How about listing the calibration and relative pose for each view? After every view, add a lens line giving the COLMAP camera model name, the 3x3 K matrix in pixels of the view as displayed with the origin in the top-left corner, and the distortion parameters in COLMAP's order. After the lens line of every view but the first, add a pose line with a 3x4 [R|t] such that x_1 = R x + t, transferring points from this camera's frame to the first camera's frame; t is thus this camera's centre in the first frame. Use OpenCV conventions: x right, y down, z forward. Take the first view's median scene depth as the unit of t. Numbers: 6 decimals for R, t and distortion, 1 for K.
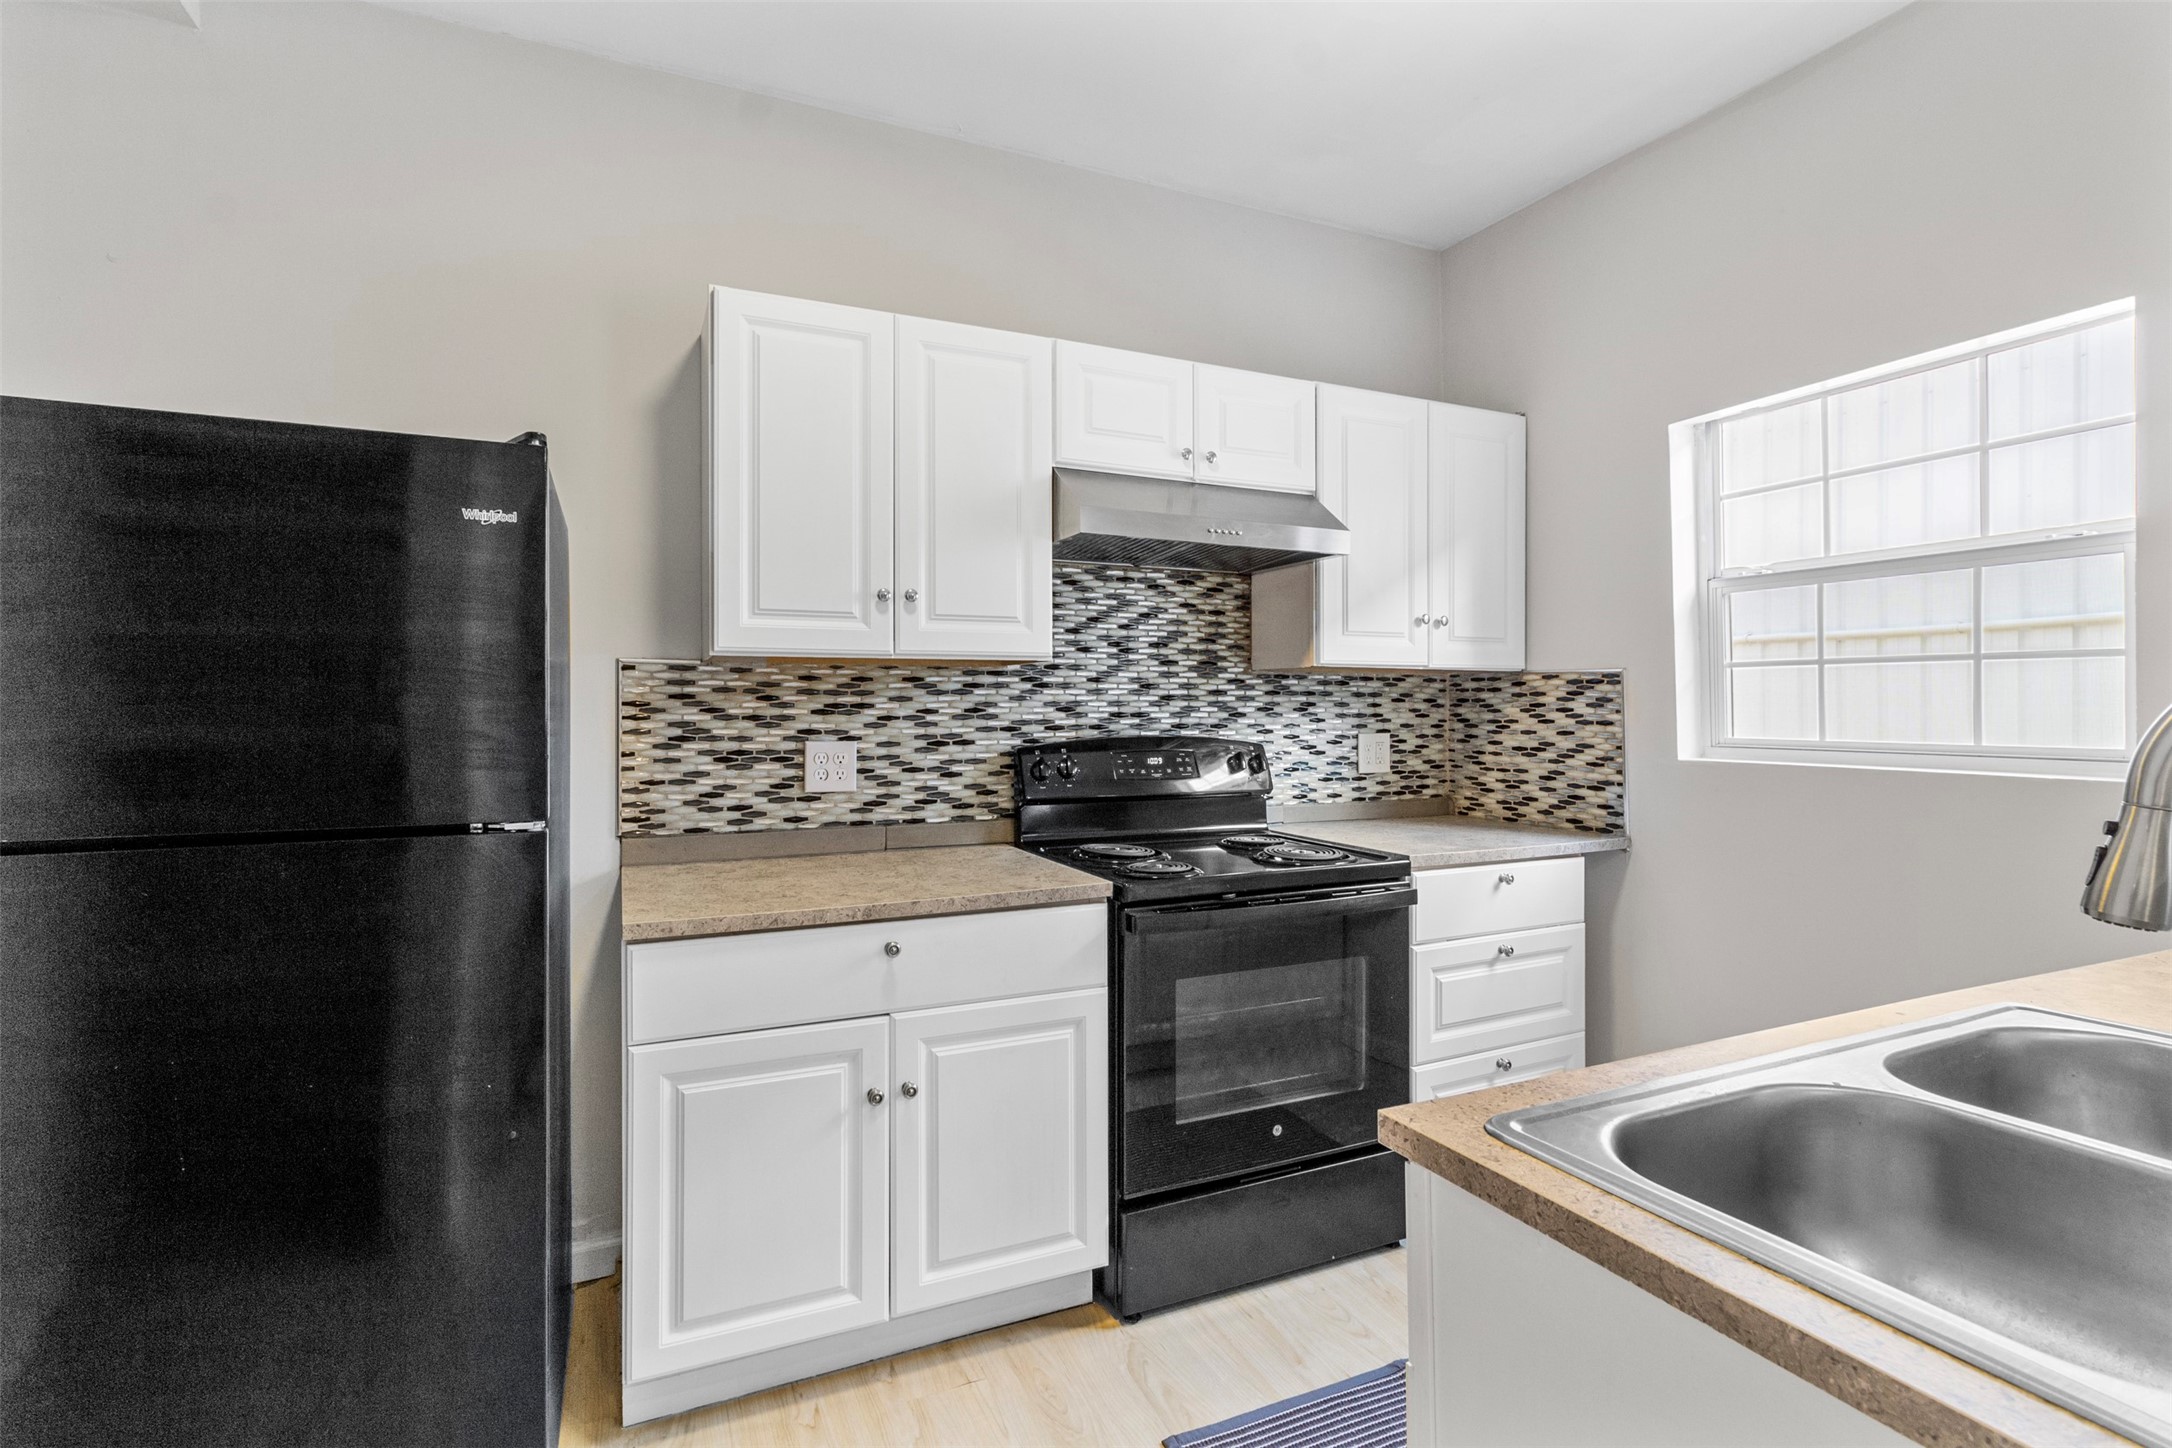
lens RADIAL K [[1031.8, 0, 1081.1], [0, 1031.8, 701.9], [0, 0, 1]] dist [0.001509, 0.000539]
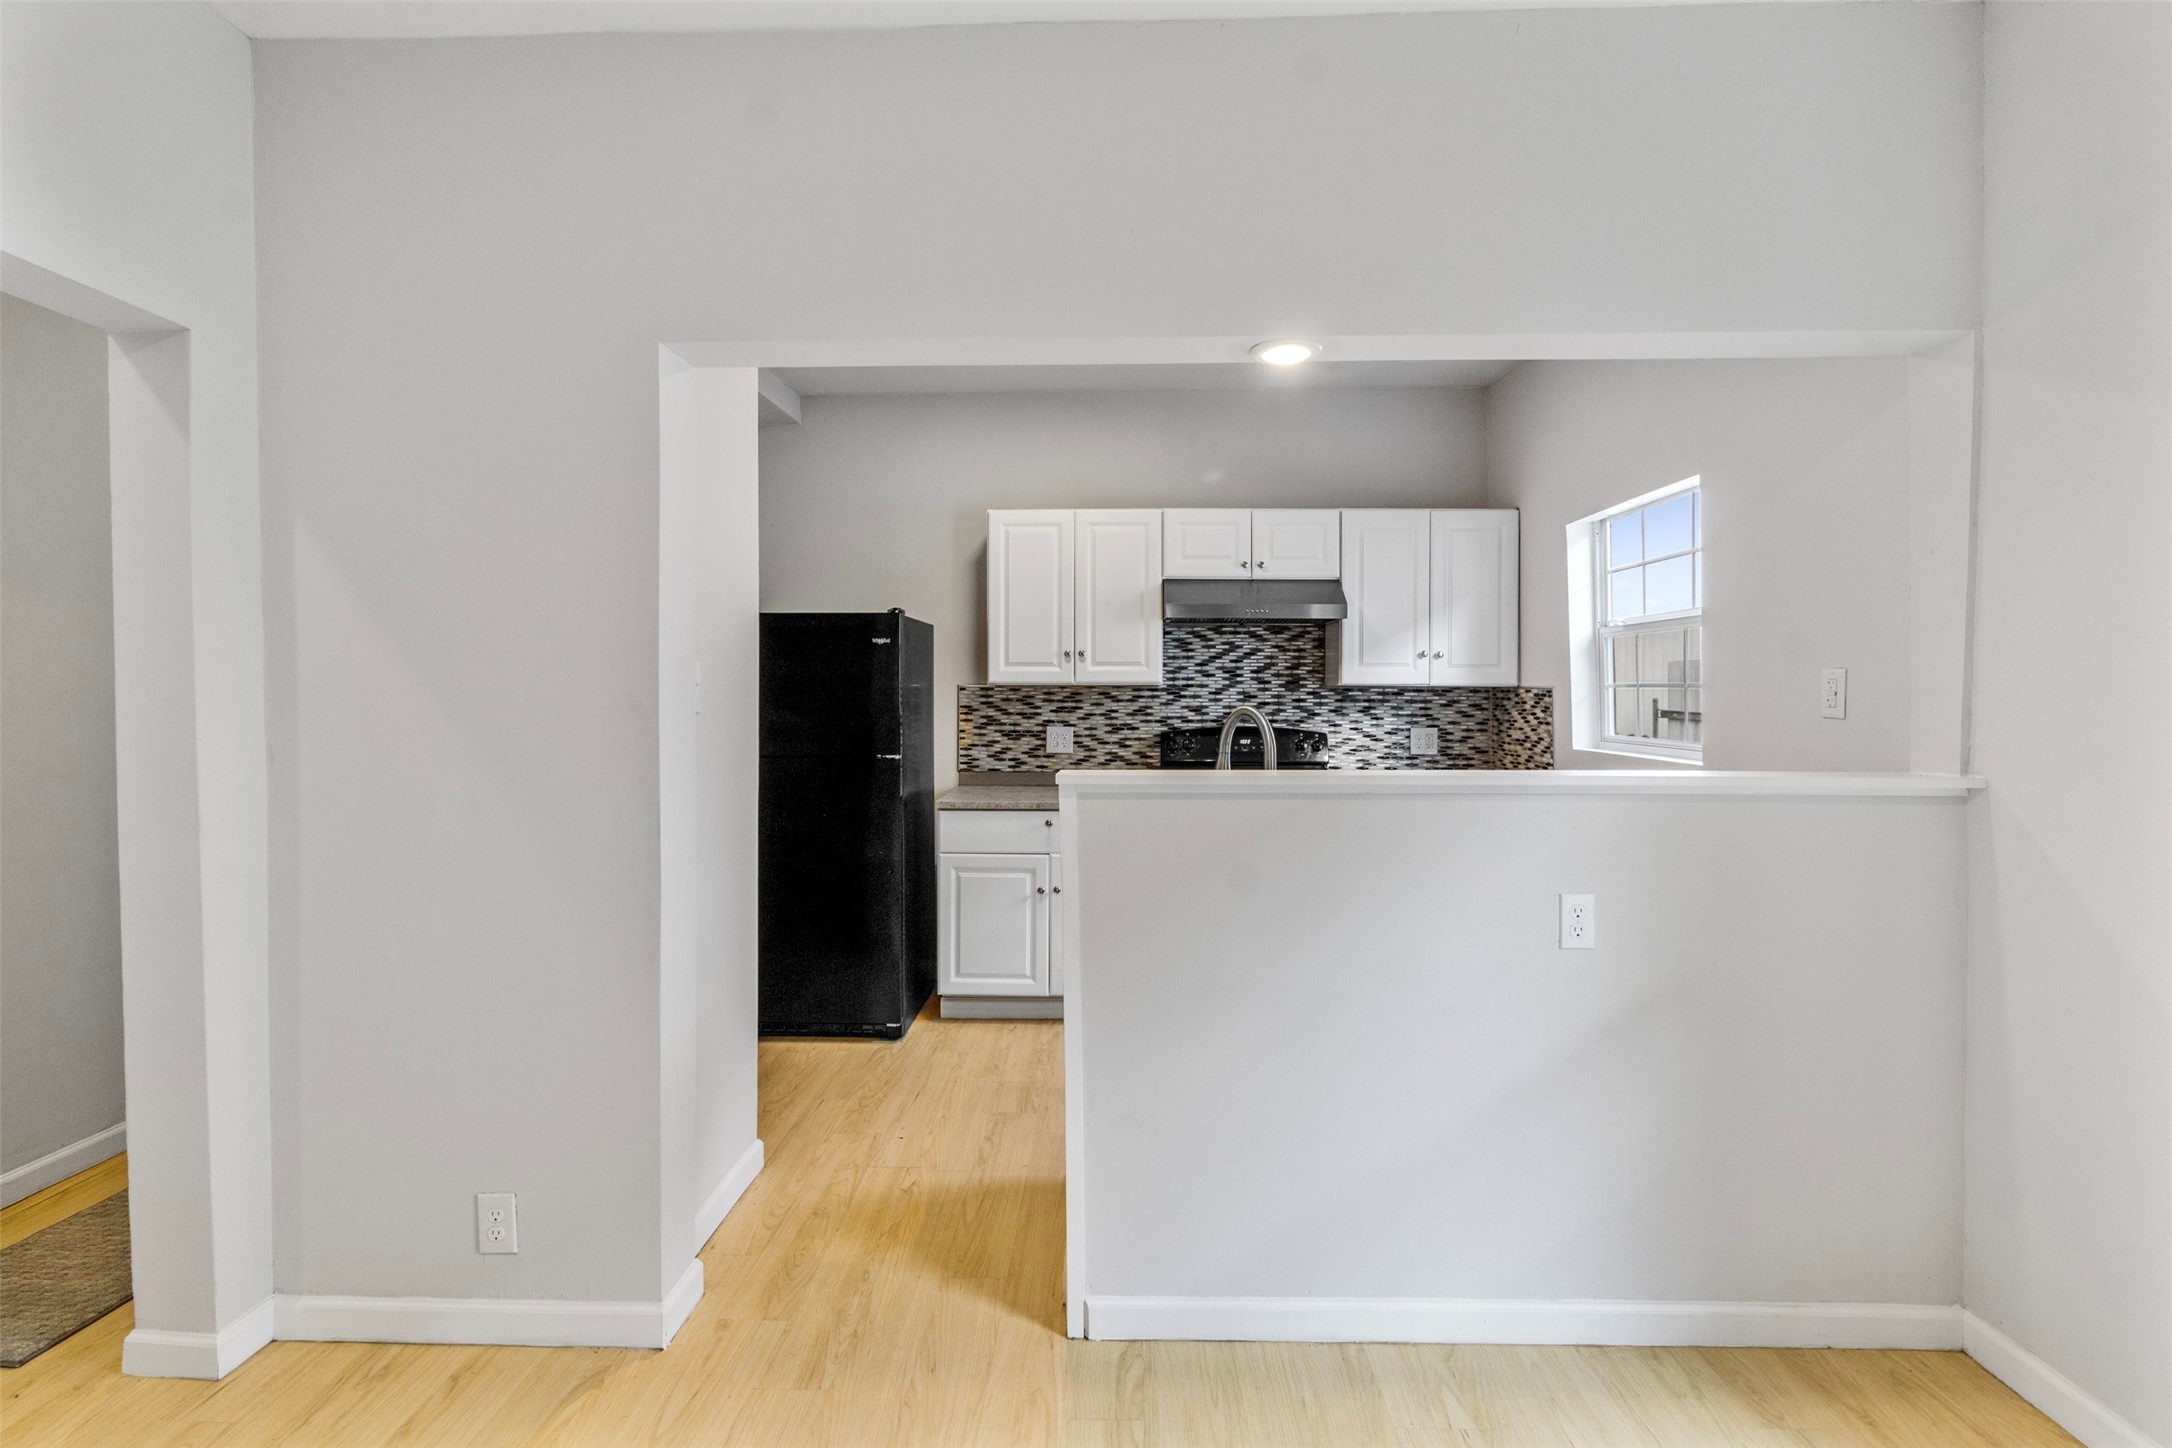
lens RADIAL K [[1031.8, 0, 1081.1], [0, 1031.8, 701.9], [0, 0, 1]] dist [0.001509, 0.000539]
pose [[0.899510, 0.007540, -0.436835, 0.581416], [-0.000928, 0.999882, 0.015347, -0.034122], [0.436899, -0.013399, 0.899411, -0.646225]]
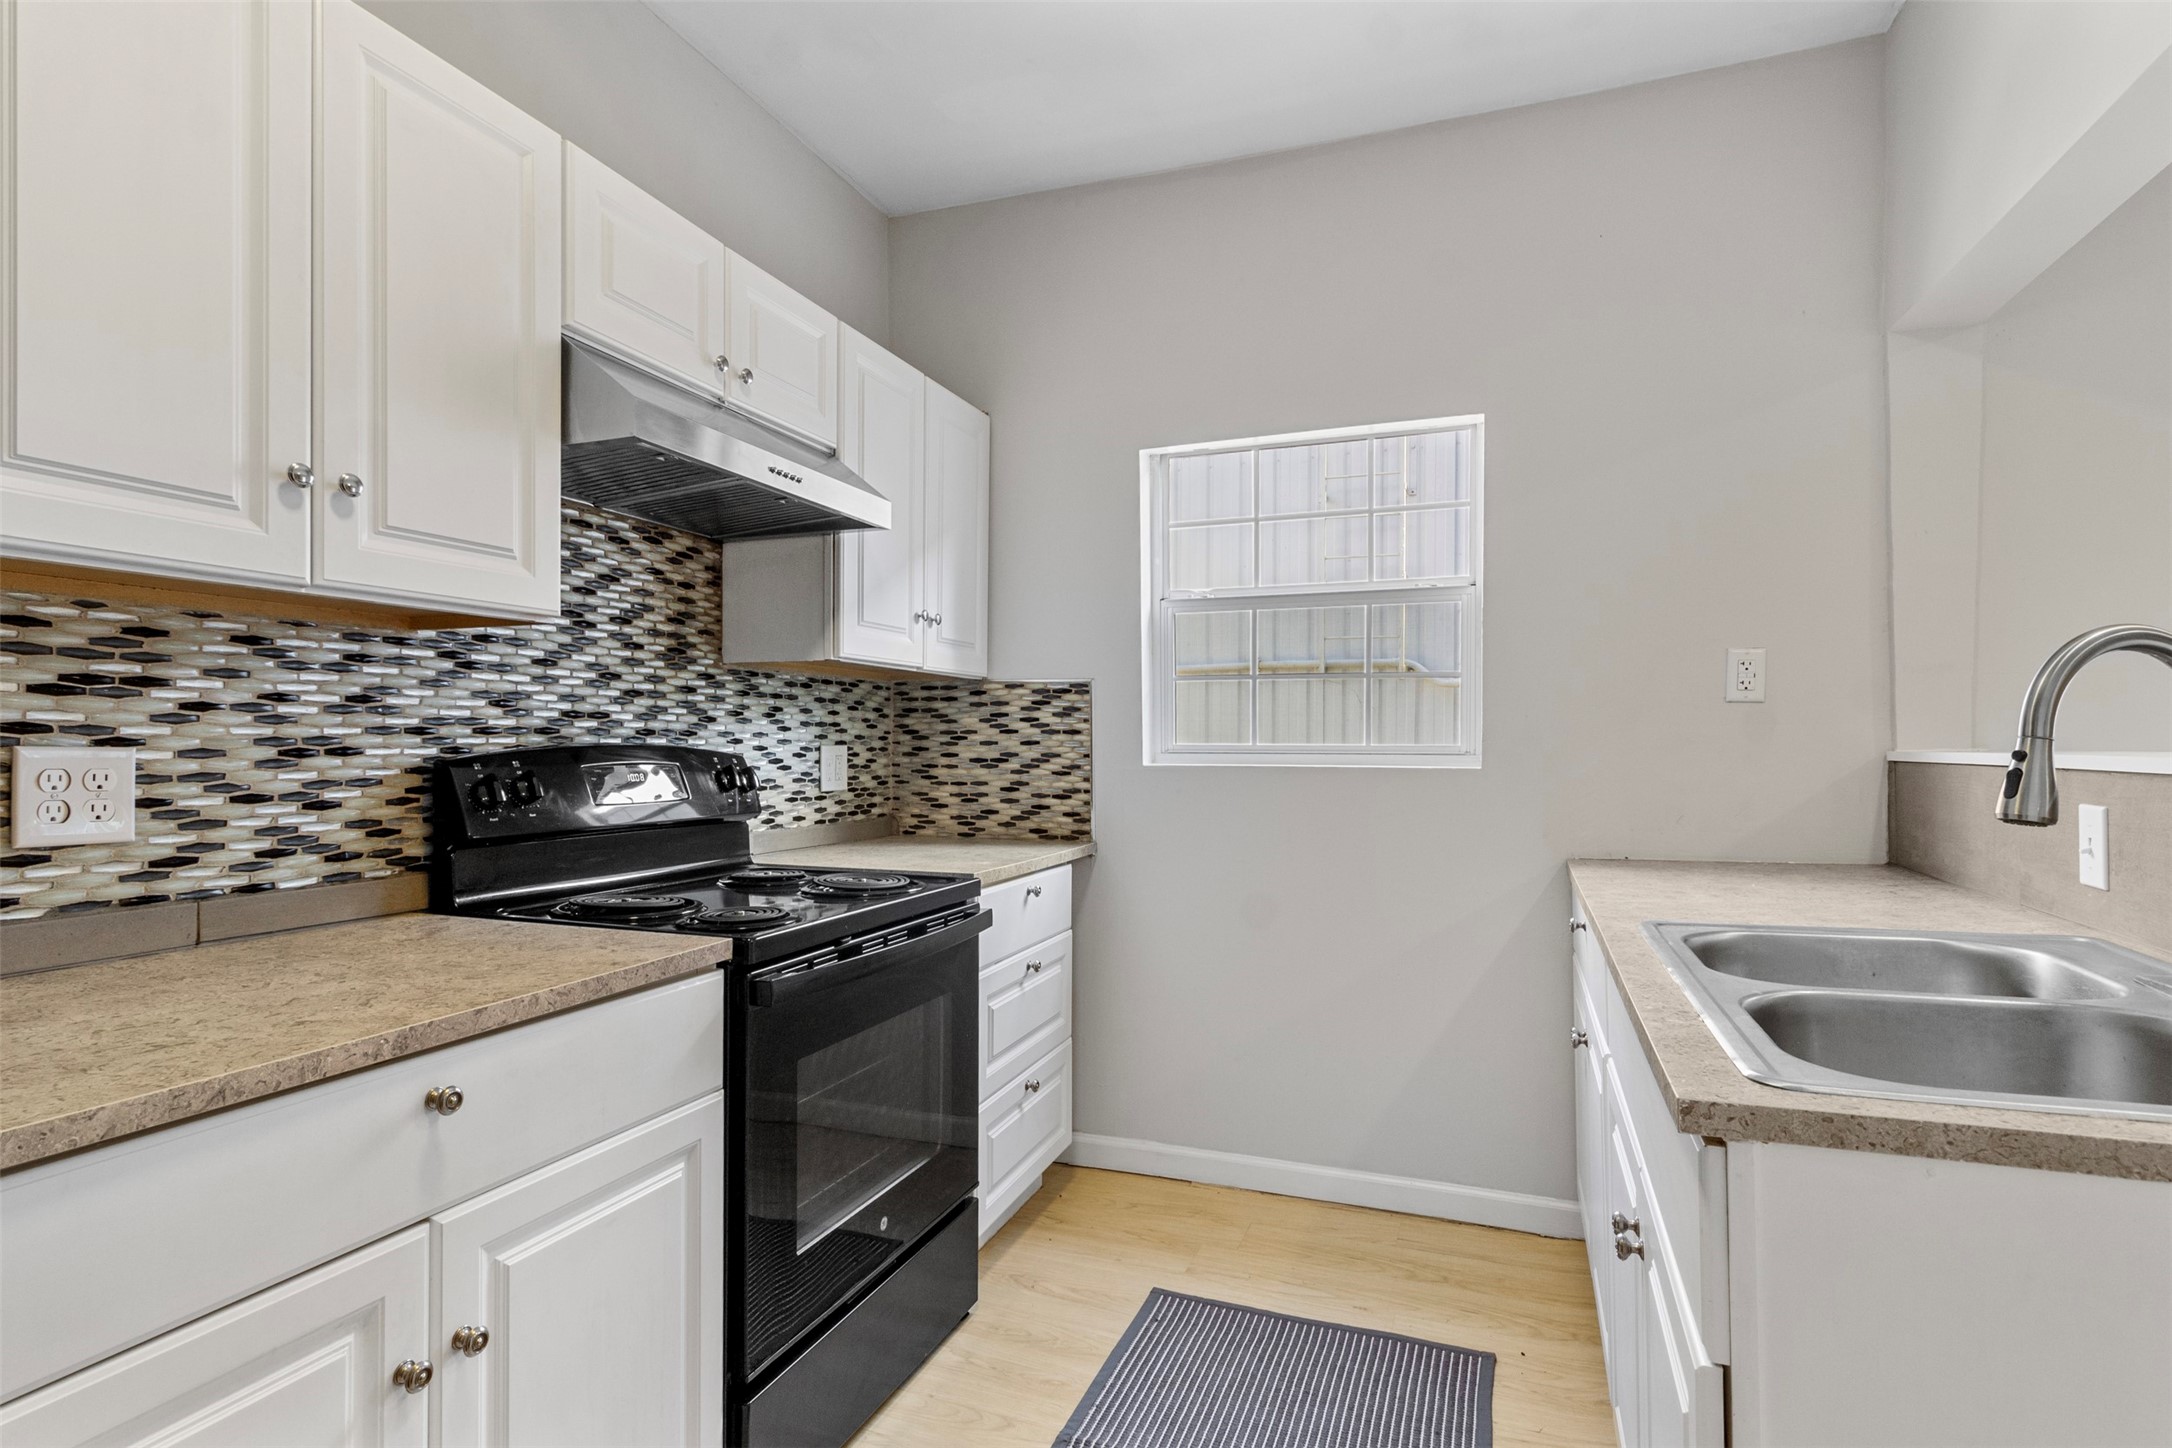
lens RADIAL K [[1089.6, 0, 1095.5], [0, 1089.6, 738.7], [0, 0, 1]] dist [0.000627, 0.000250]
pose [[0.704975, 0.004780, 0.709216, -0.251806], [-0.004973, 0.999986, -0.001796, 0.030311], [-0.709215, -0.002261, 0.704989, 0.236202]]
